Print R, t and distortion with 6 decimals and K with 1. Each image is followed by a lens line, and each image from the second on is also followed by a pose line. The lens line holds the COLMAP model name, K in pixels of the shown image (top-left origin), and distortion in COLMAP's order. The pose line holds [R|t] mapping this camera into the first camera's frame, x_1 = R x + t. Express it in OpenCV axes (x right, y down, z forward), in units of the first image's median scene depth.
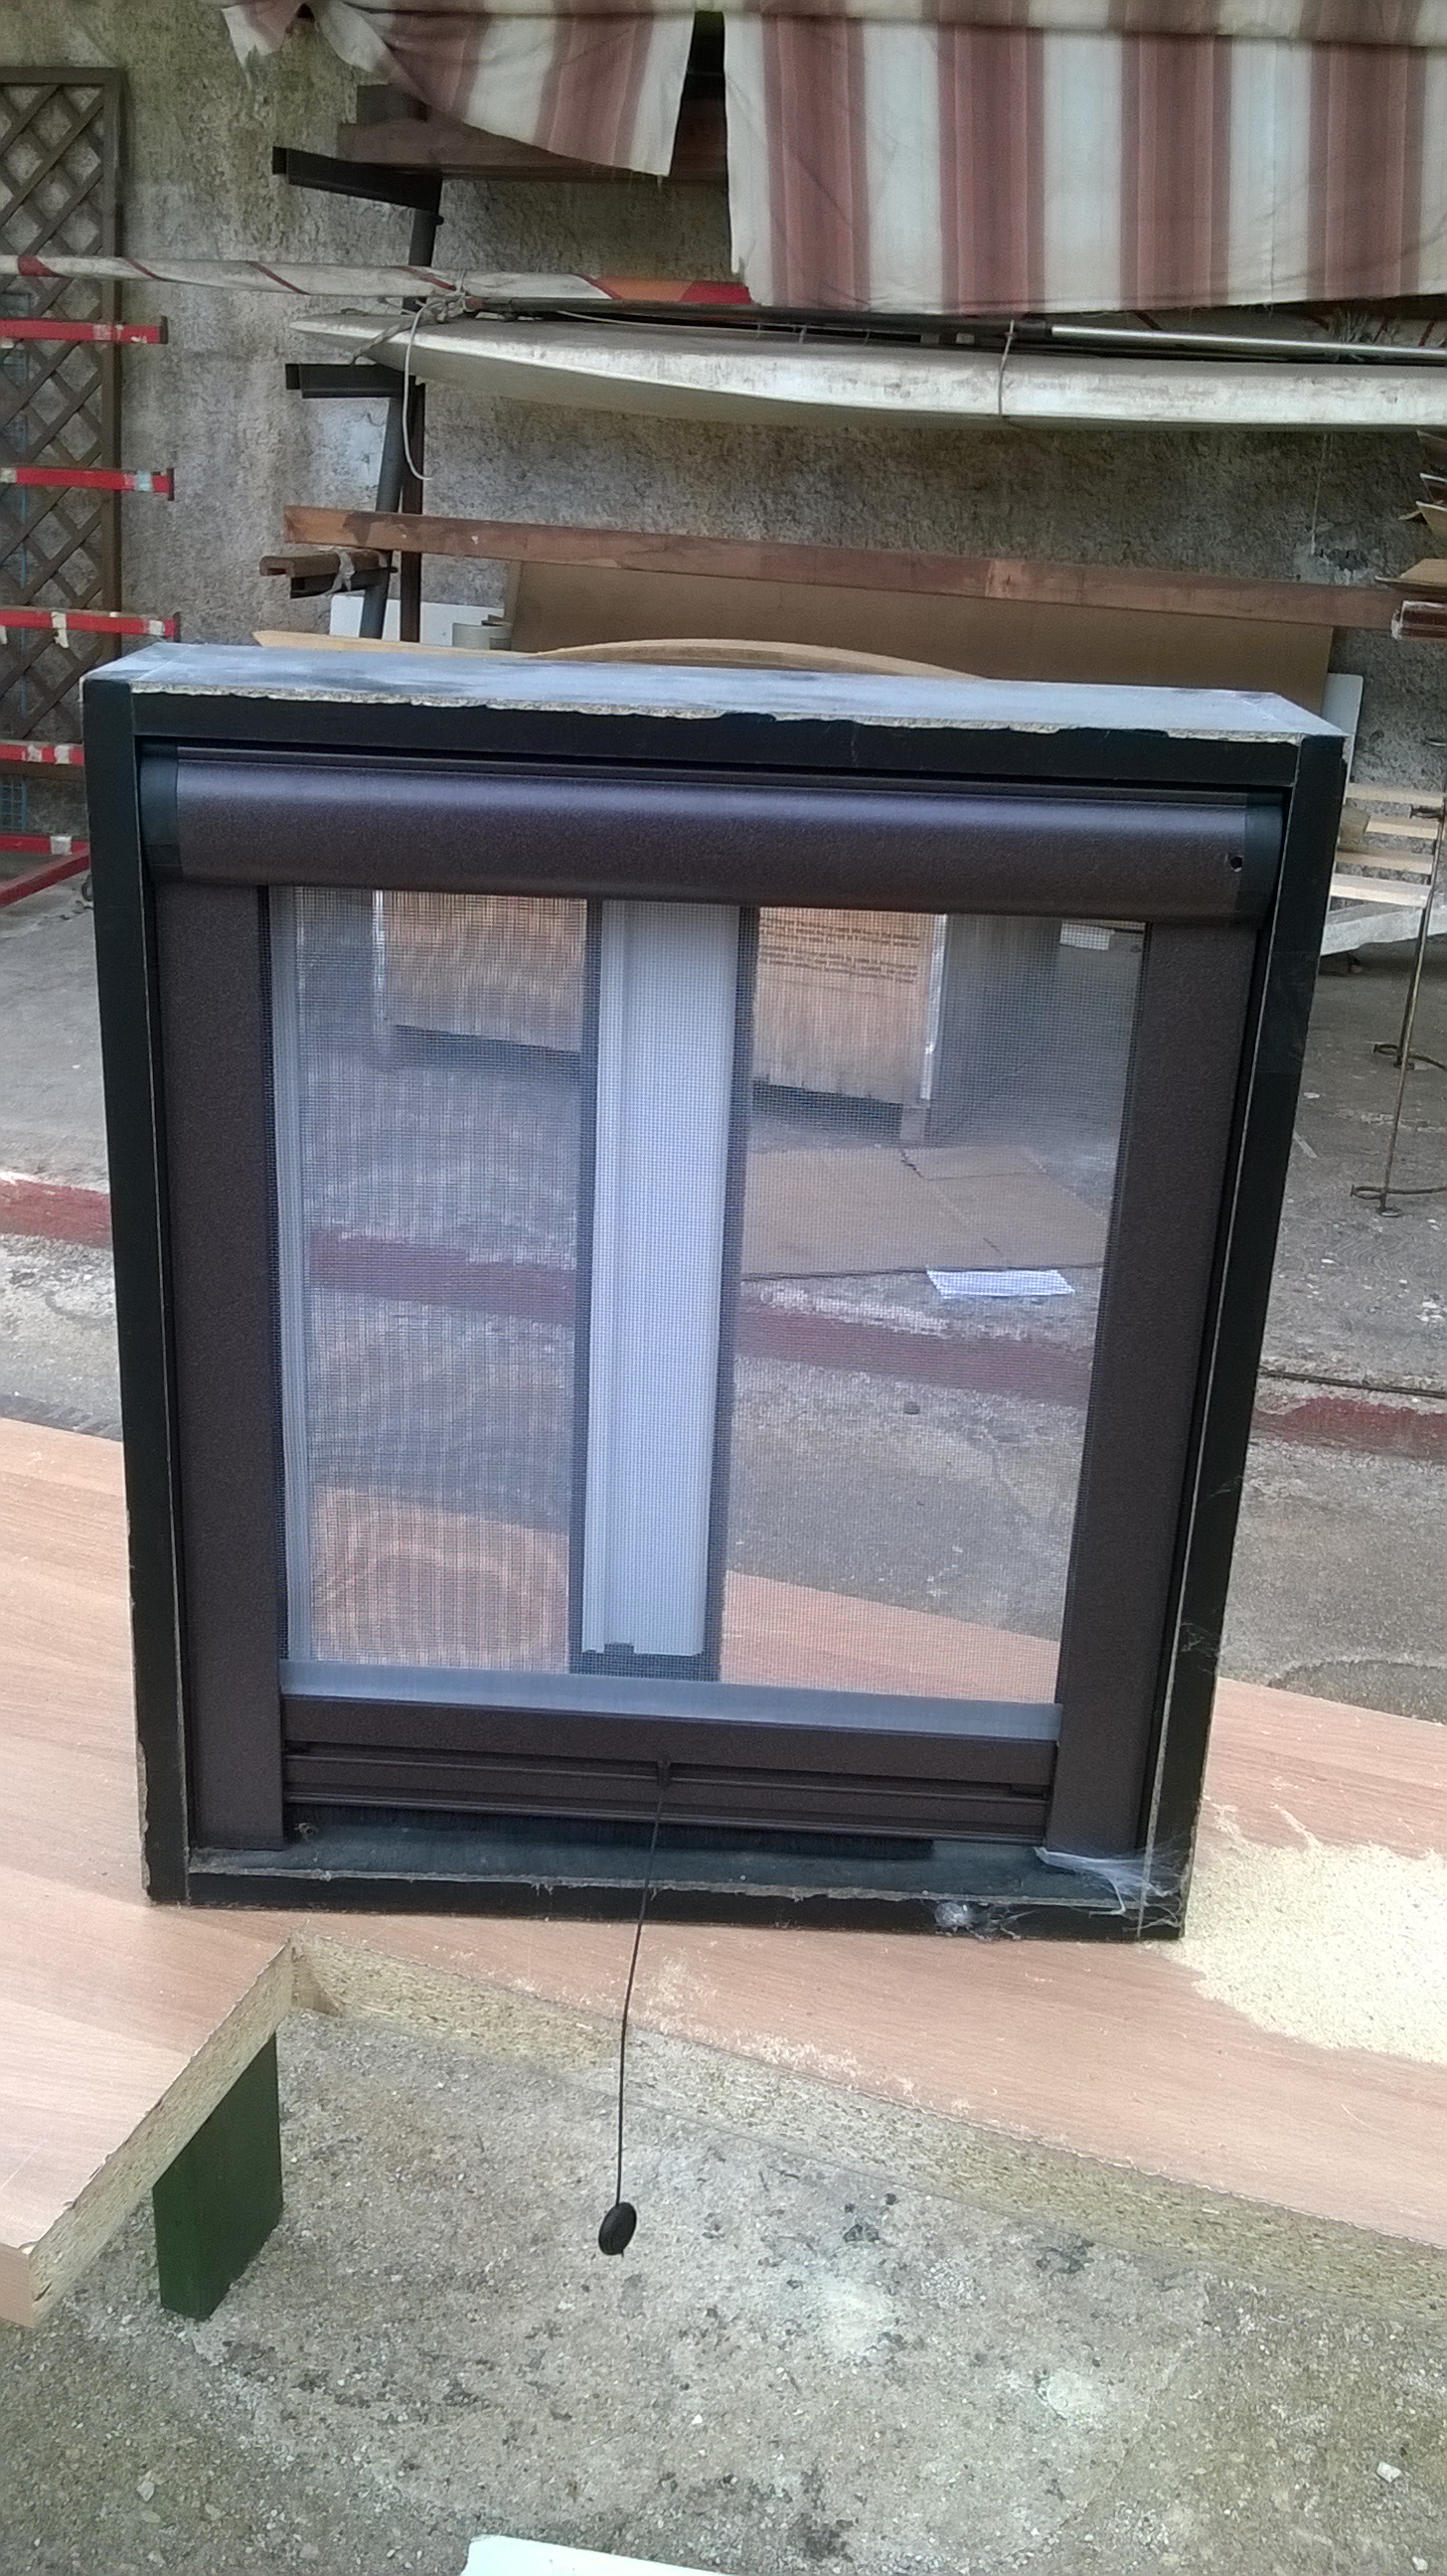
lens RADIAL K [[2290.3, 0, 673.4], [0, 2290.3, 1337.7], [0, 0, 1]] dist [0.038282, -0.150776]
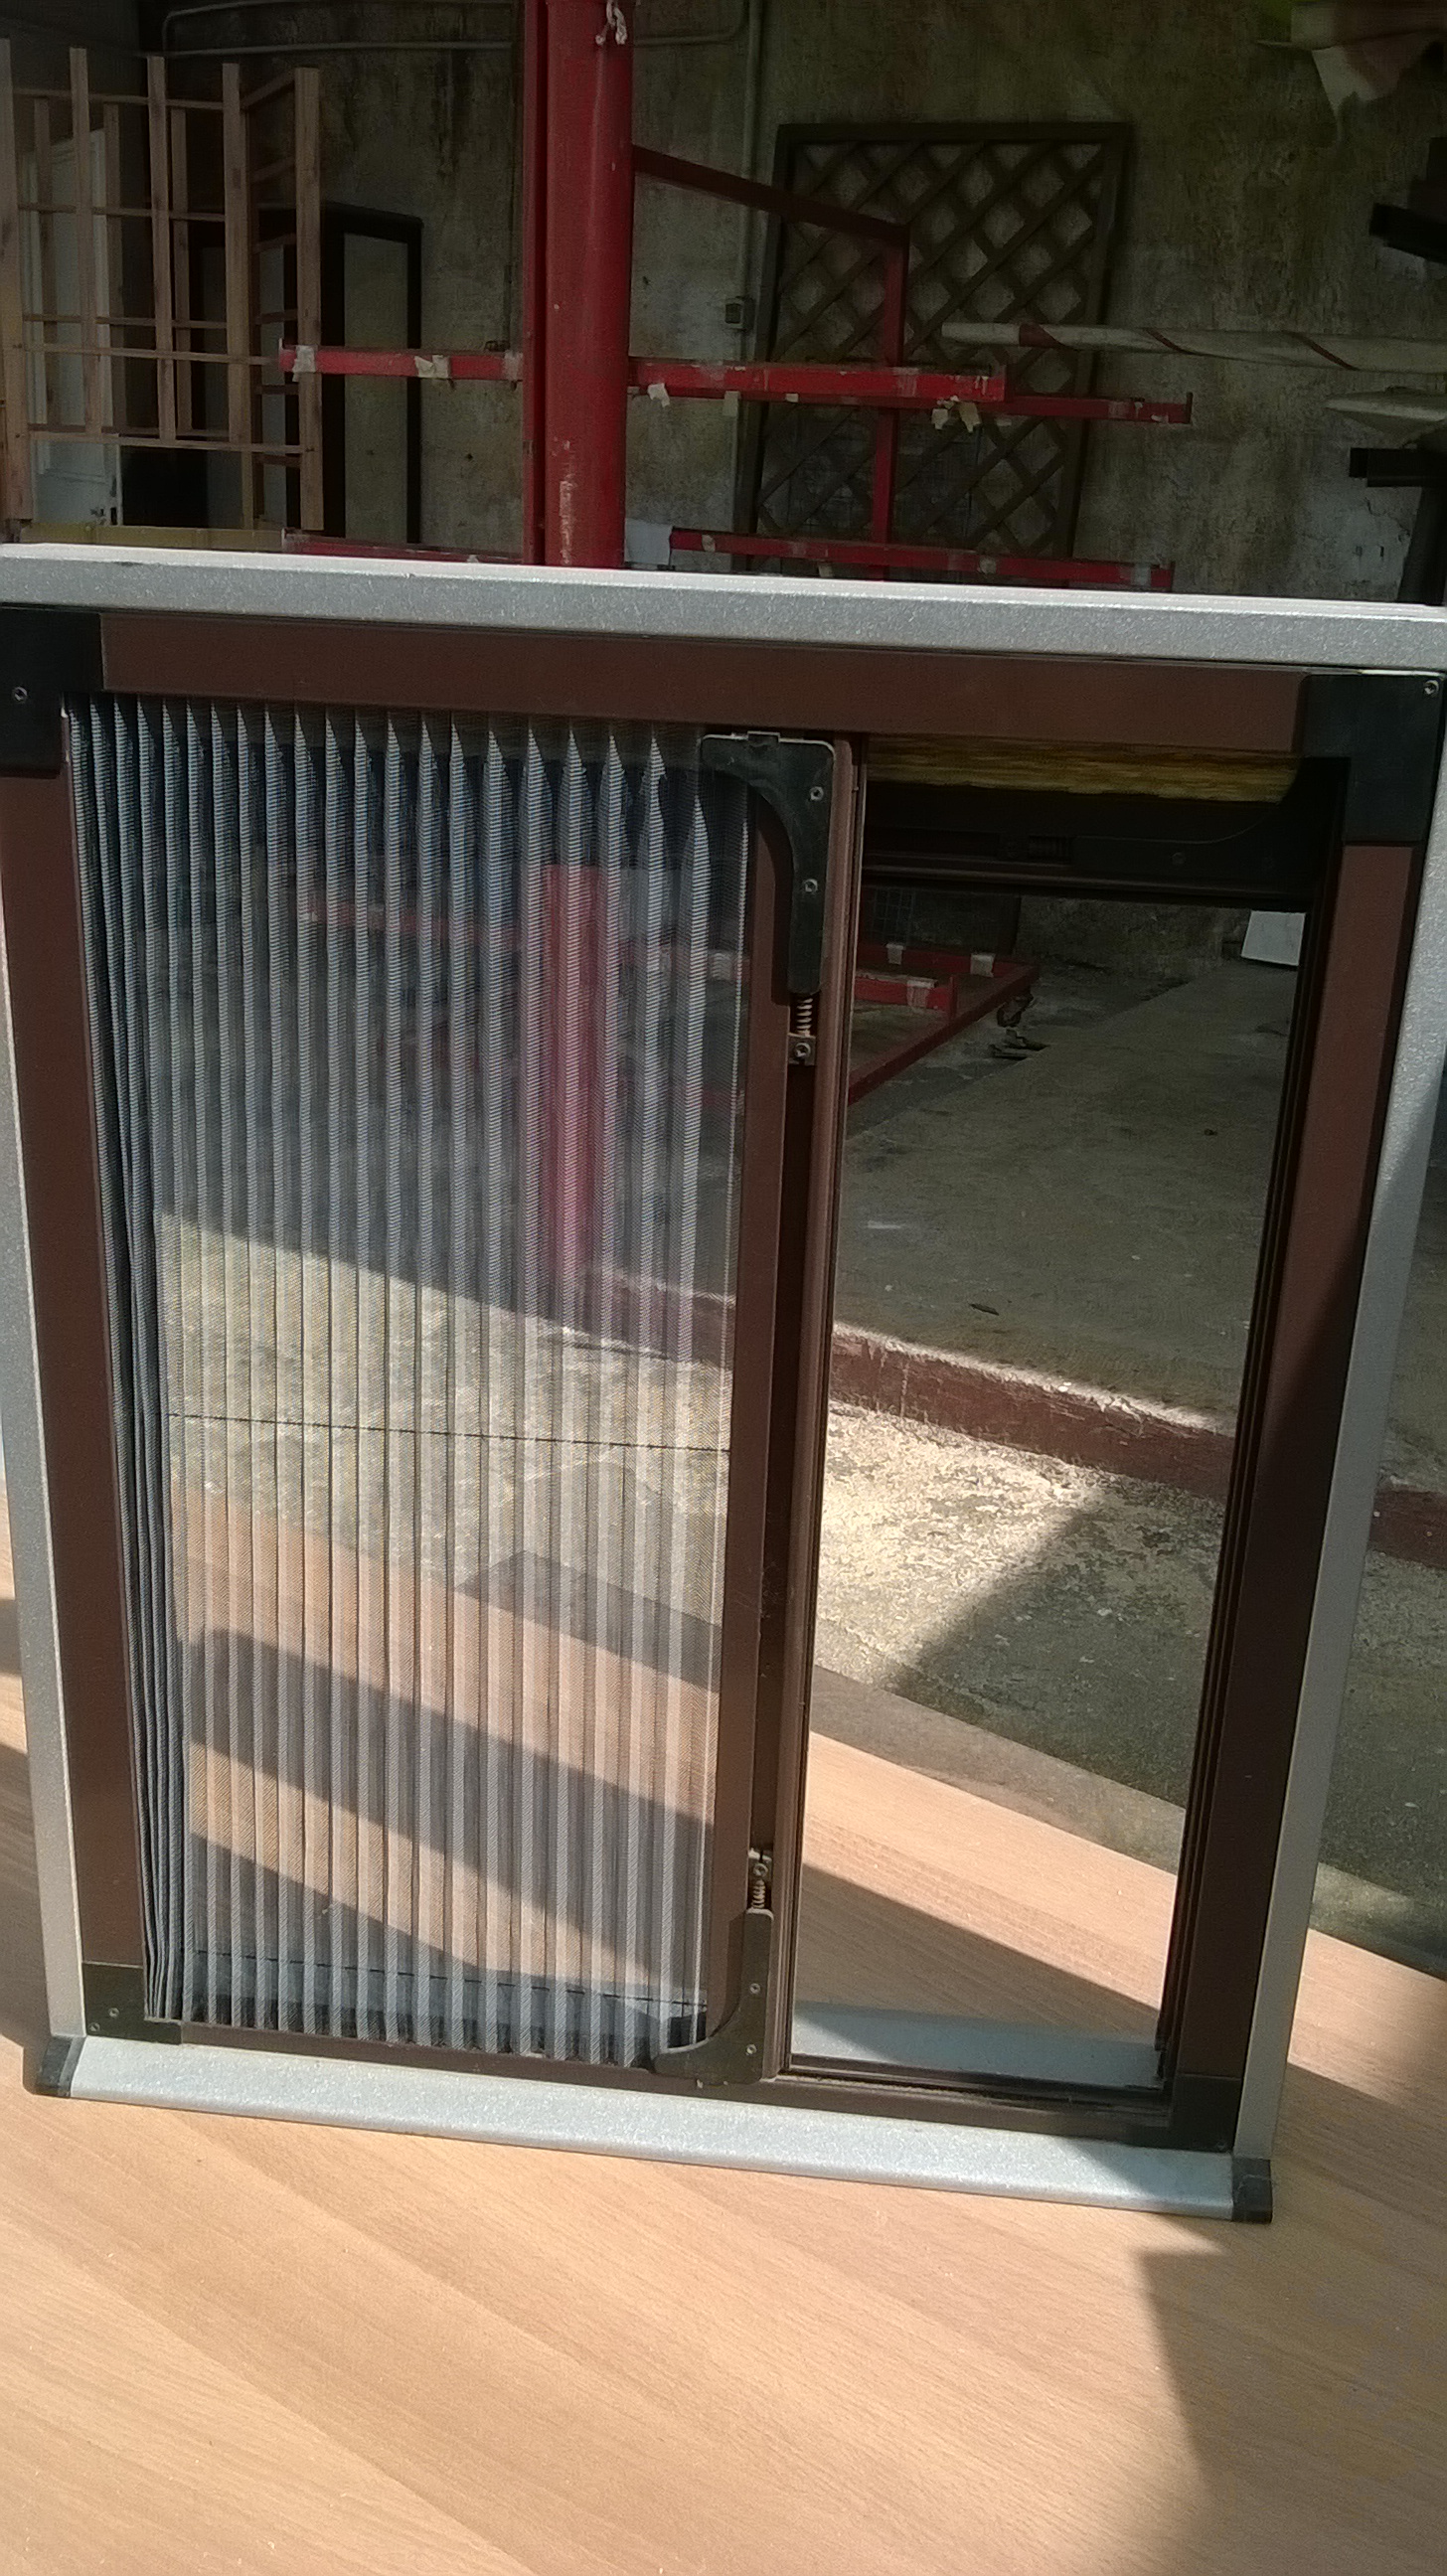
lens RADIAL K [[2305.6, 0, 678.9], [0, 2305.6, 1306.4], [0, 0, 1]] dist [0.043658, -0.162995]
pose [[0.966295, 0.091611, -0.240584, -0.181480], [-0.101854, 0.994333, -0.030465, -0.047067], [0.236430, 0.053943, 0.970150, 0.105548]]
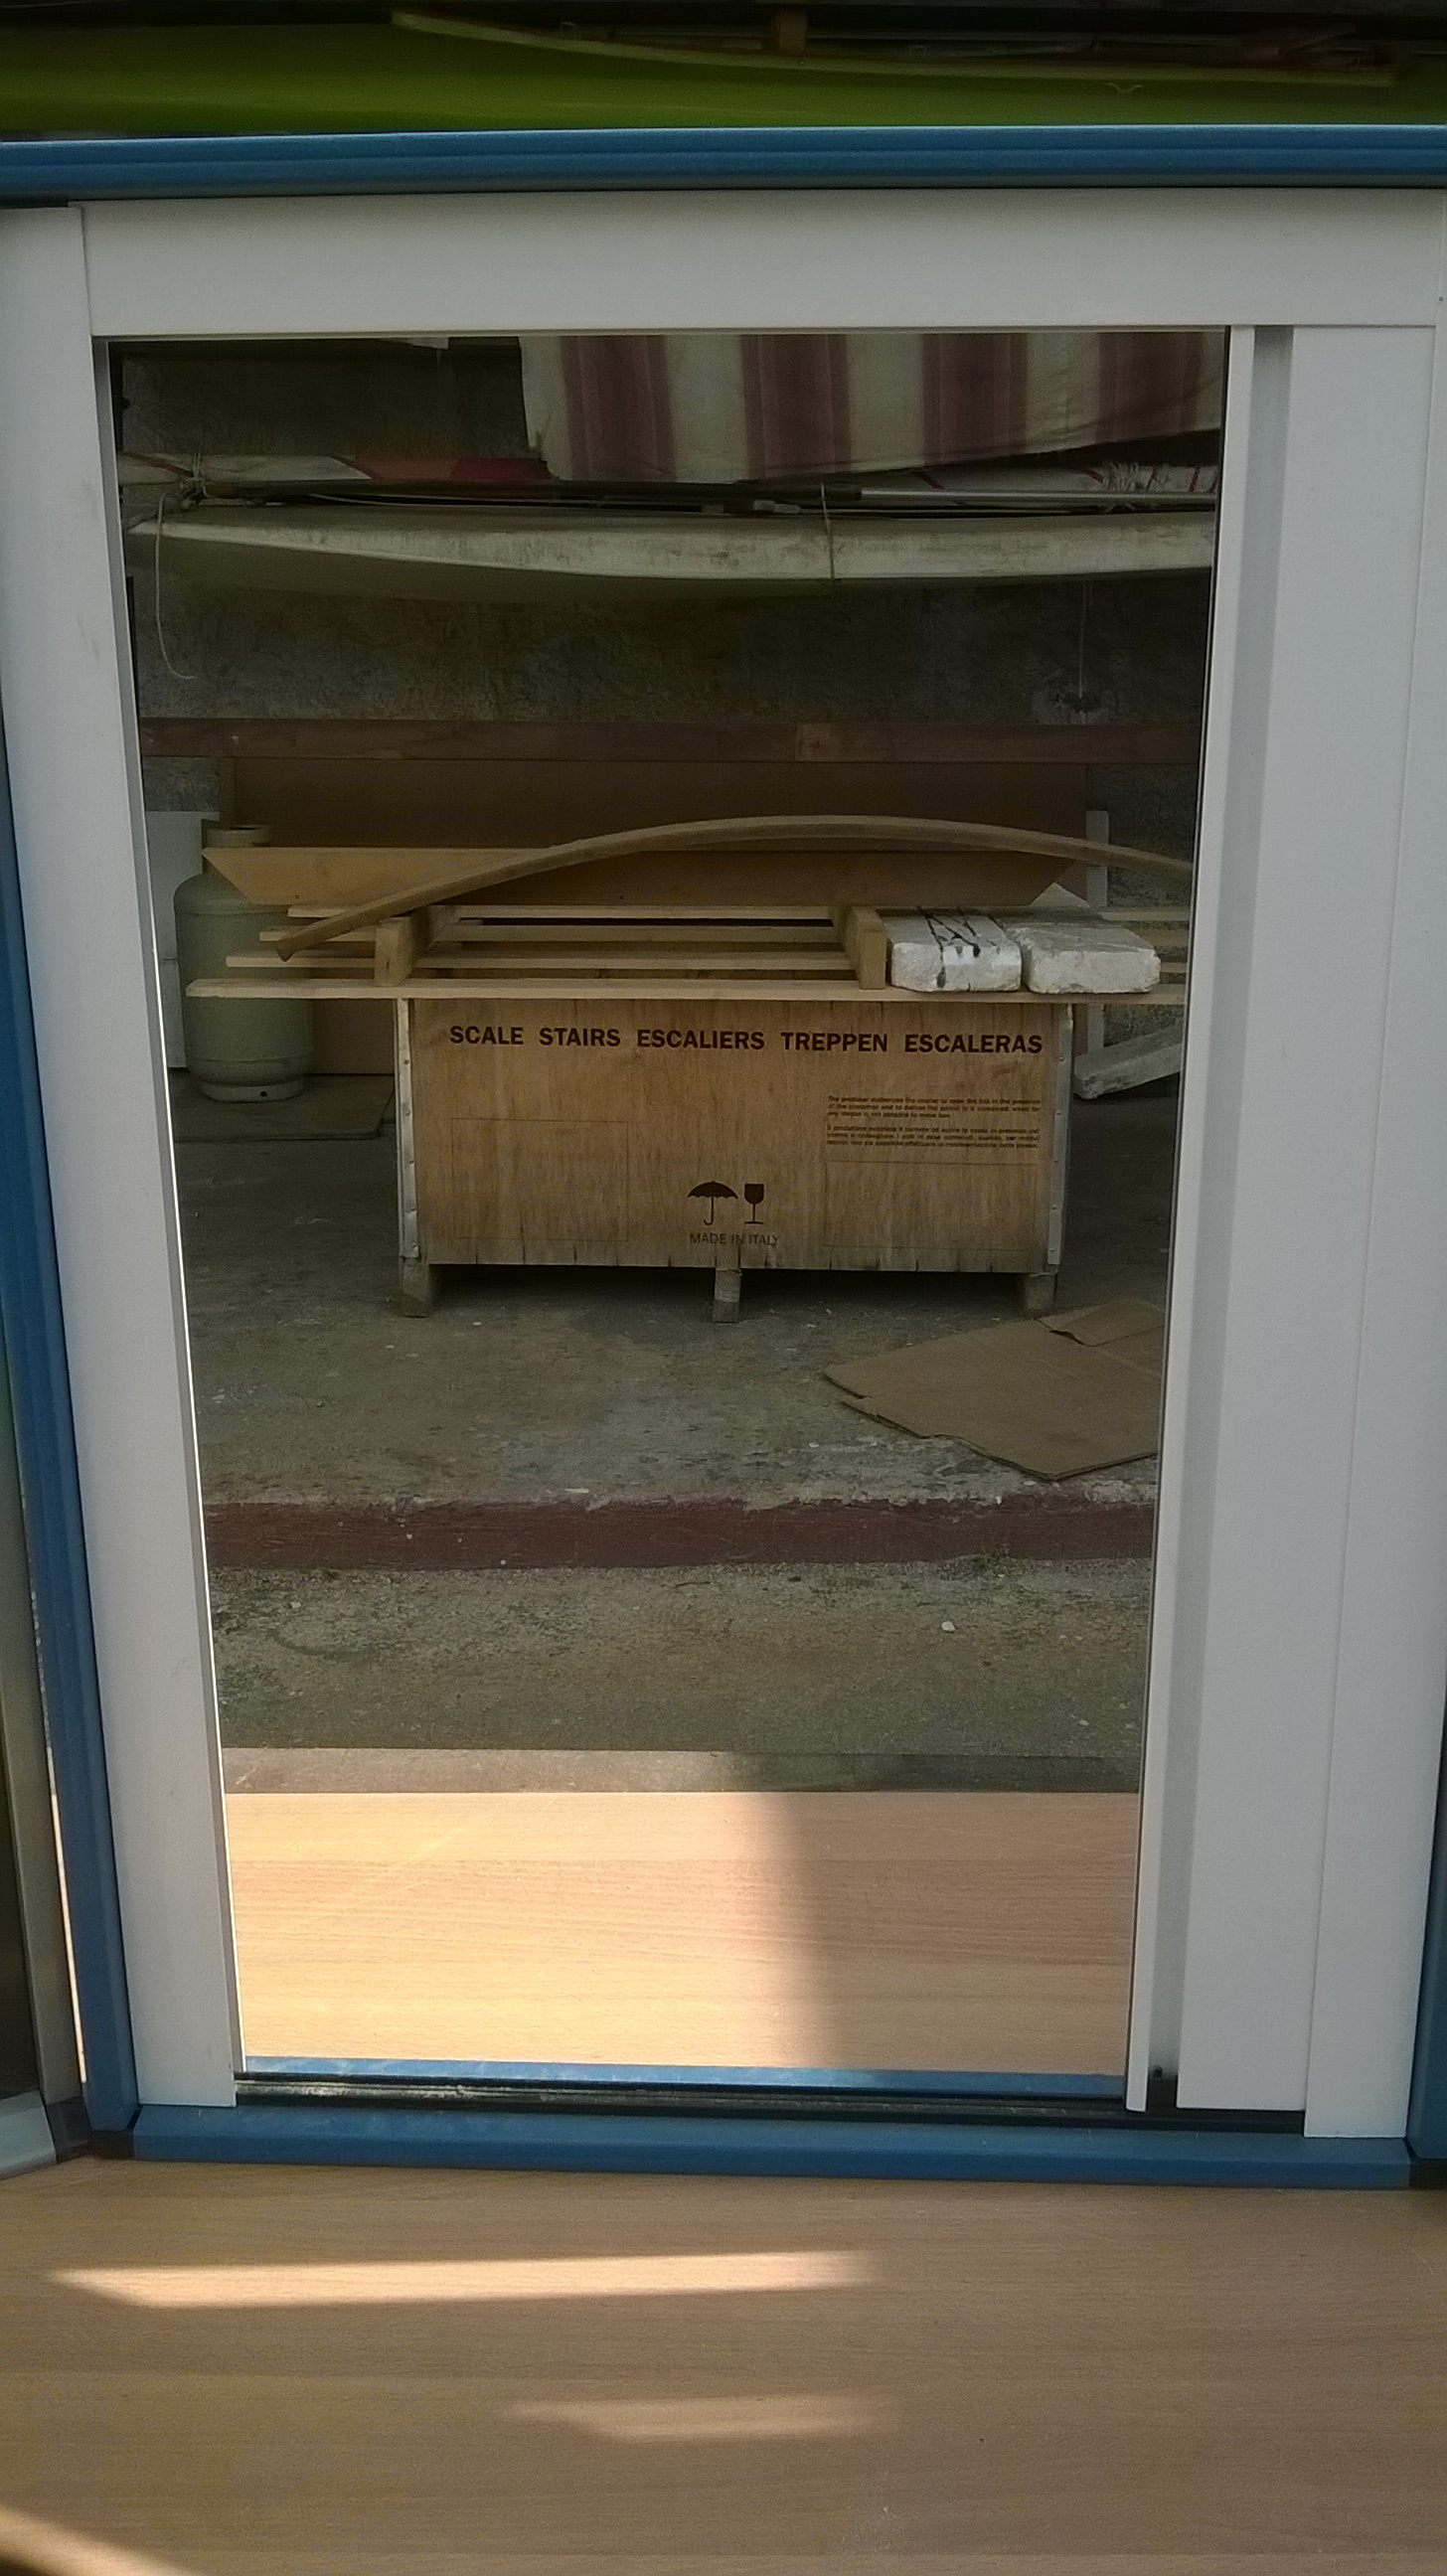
lens RADIAL K [[2290.3, 0, 728.6], [0, 2290.3, 1329.2], [0, 0, 1]] dist [0.038282, -0.150776]
pose [[0.938460, -0.145386, 0.313299, -0.250039], [0.168210, 0.984633, -0.046942, -0.042561], [-0.301660, 0.096753, 0.948494, 0.100970]]
